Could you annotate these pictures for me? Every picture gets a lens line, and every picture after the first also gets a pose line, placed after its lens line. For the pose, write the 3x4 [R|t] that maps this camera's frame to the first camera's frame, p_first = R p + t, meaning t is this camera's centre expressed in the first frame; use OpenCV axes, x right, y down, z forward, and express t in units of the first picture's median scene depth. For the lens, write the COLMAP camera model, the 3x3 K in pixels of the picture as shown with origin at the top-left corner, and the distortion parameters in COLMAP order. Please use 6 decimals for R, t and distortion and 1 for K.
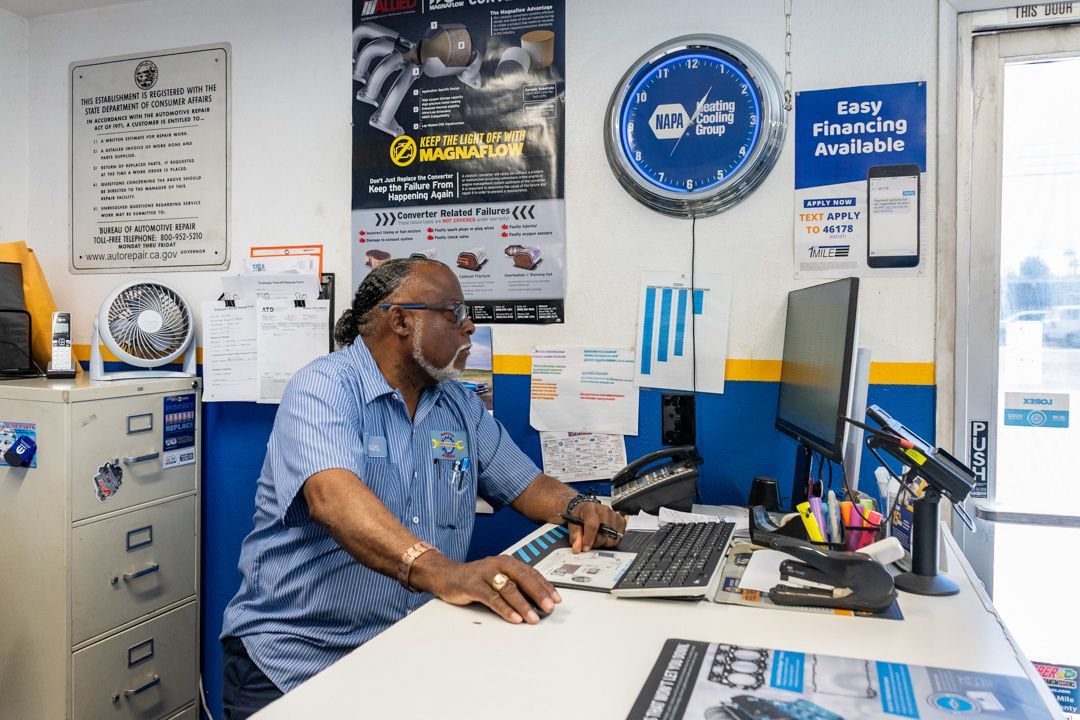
lens RADIAL K [[913.8, 0, 500.8], [0, 913.8, 335.1], [0, 0, 1]] dist [0.005717, -0.014752]
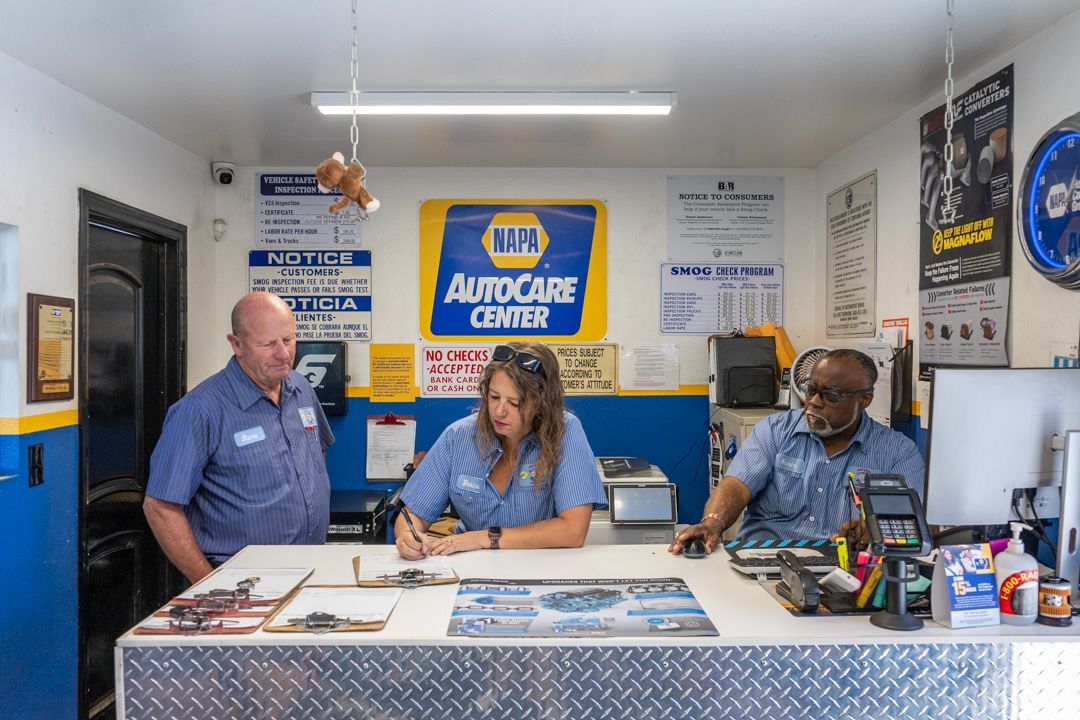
lens RADIAL K [[913.8, 0, 540.7], [0, 913.8, 359.1], [0, 0, 1]] dist [0.005717, -0.014752]
pose [[0.344648, 0.012718, -0.938646, 0.872399], [-0.009081, 0.999907, 0.010214, -0.051319], [0.938688, 0.005004, 0.344732, 0.072715]]
